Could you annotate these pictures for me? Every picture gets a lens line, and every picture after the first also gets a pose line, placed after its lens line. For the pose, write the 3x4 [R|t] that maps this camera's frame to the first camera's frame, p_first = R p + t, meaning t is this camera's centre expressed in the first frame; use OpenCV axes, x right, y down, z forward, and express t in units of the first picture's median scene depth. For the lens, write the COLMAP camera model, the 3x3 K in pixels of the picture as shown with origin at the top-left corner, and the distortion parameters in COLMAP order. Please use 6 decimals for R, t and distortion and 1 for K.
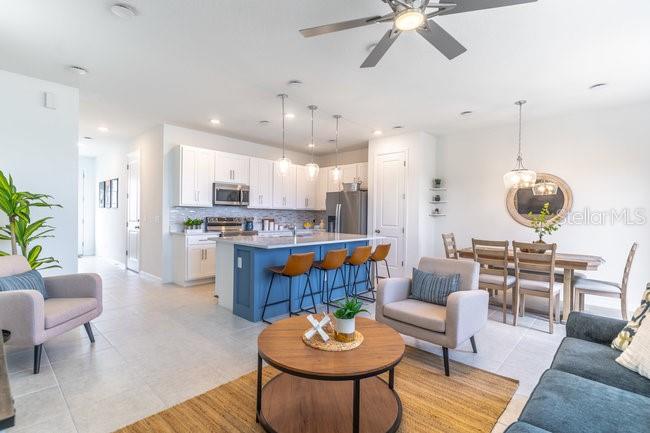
lens RADIAL K [[310.4, 0, 323.7], [0, 310.4, 220.6], [0, 0, 1]] dist [0.000375, 0.000233]
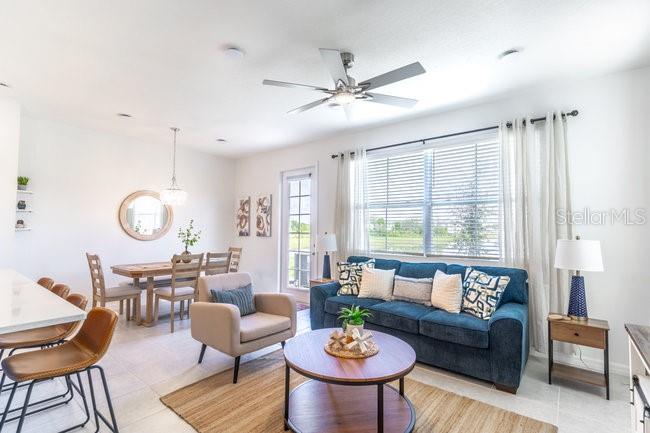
lens RADIAL K [[310.4, 0, 323.7], [0, 310.4, 220.6], [0, 0, 1]] dist [0.000375, 0.000233]
pose [[-0.059265, 0.022650, 0.997985, -0.337299], [0.011899, 0.999688, -0.021982, -0.013864], [-0.998171, 0.010572, -0.059516, 0.364201]]
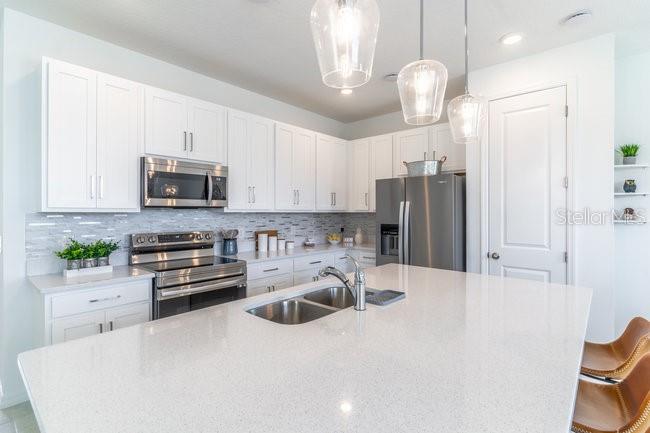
lens RADIAL K [[315.2, 0, 325.0], [0, 315.2, 216.5], [0, 0, 1]] dist [-0.001173, 0.000045]
pose [[0.999708, -0.015726, 0.018354, -0.098027], [0.015794, 0.999869, -0.003586, -0.030226], [-0.018295, 0.003875, 0.999825, 0.511346]]
